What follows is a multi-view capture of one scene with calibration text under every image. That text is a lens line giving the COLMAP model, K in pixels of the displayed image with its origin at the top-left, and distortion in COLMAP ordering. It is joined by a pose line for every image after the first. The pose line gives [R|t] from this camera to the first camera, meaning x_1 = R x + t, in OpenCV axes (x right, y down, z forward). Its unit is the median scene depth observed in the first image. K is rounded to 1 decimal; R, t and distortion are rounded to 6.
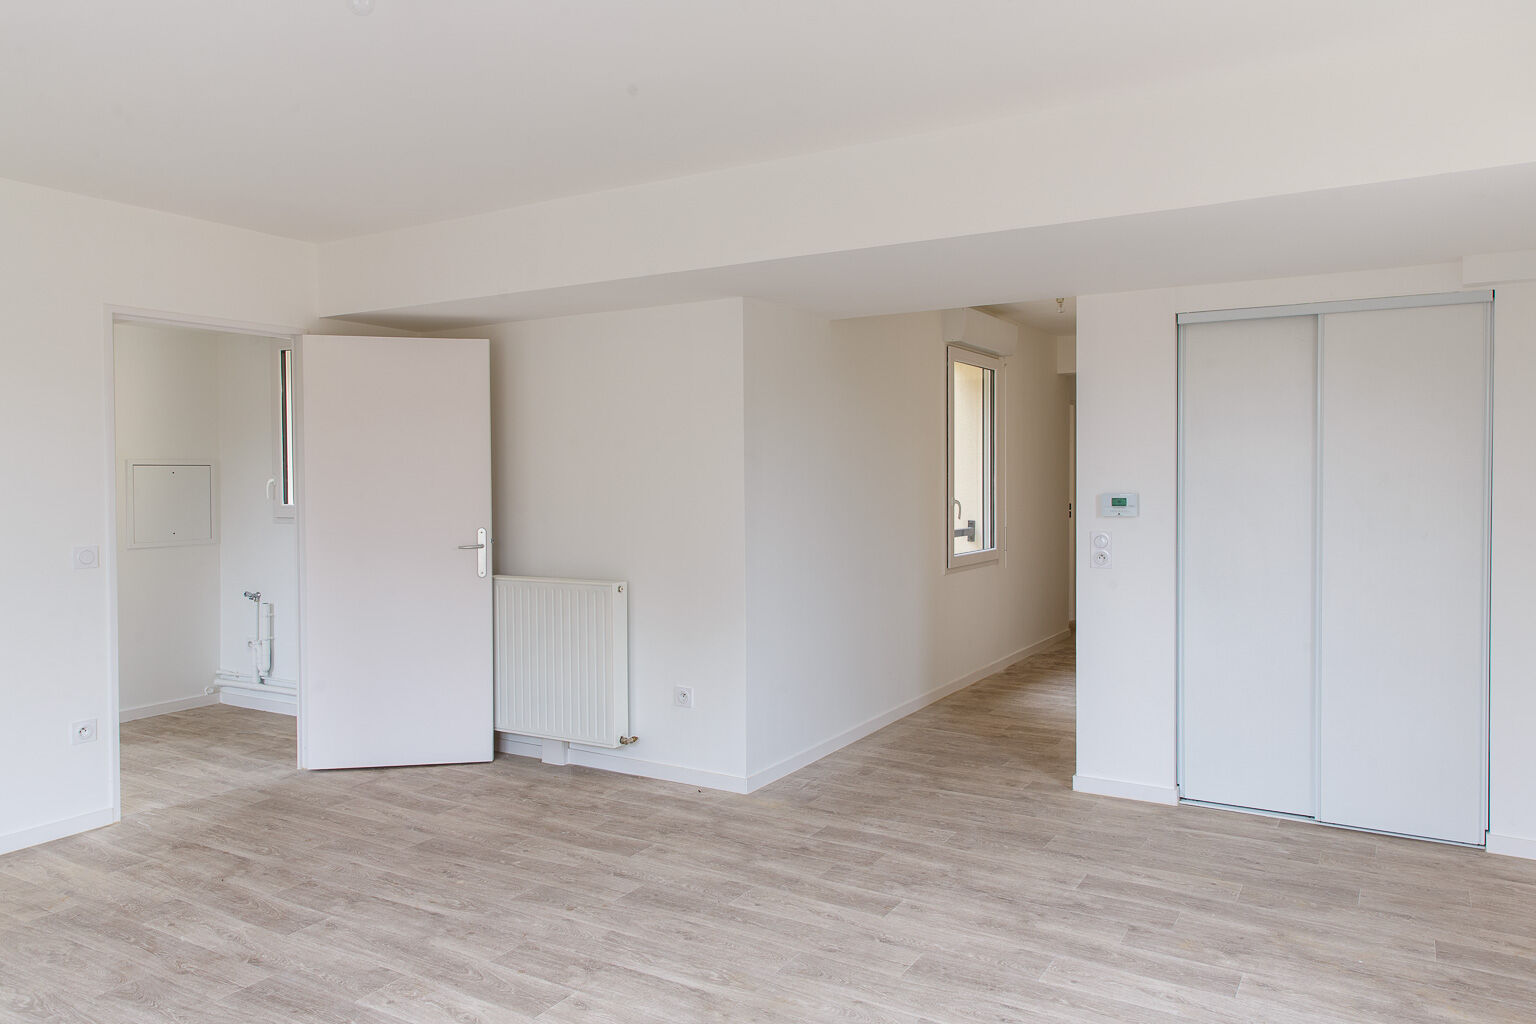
lens RADIAL K [[1046.1, 0, 767.2], [0, 1046.1, 491.9], [0, 0, 1]] dist [0.004283, 0.017273]
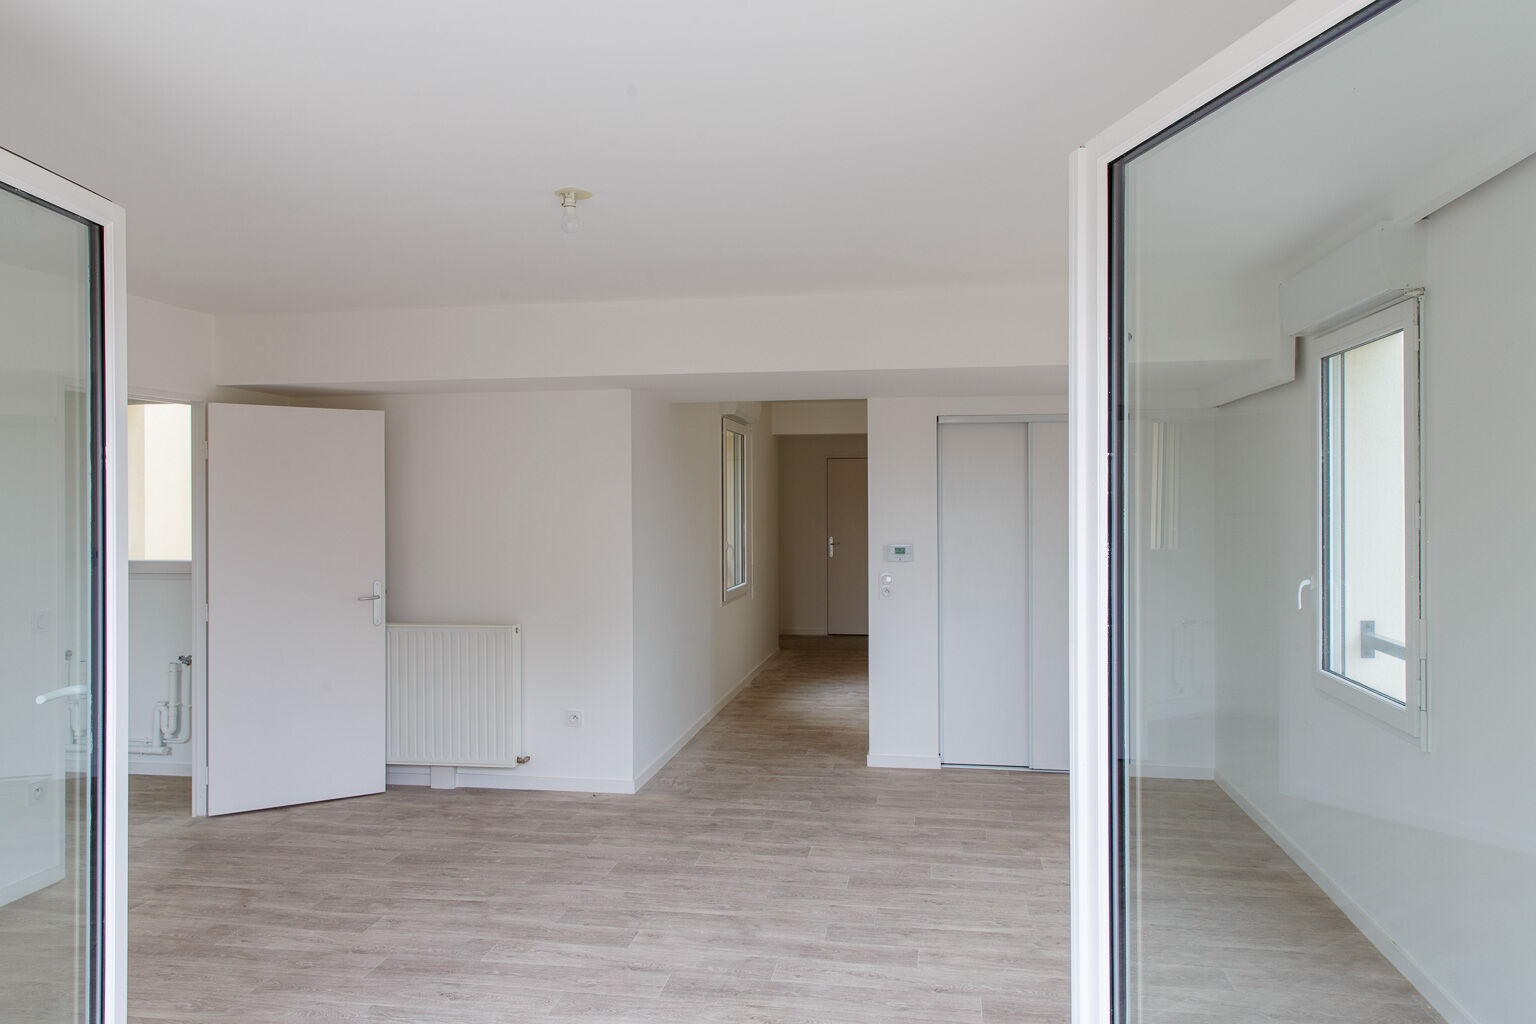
lens RADIAL K [[1046.1, 0, 767.2], [0, 1046.1, 491.9], [0, 0, 1]] dist [0.004283, 0.017273]
pose [[0.927735, 0.005709, 0.373196, -0.363068], [0.003628, 0.999698, -0.024311, -0.037472], [-0.373222, 0.023908, 0.927434, -0.223397]]
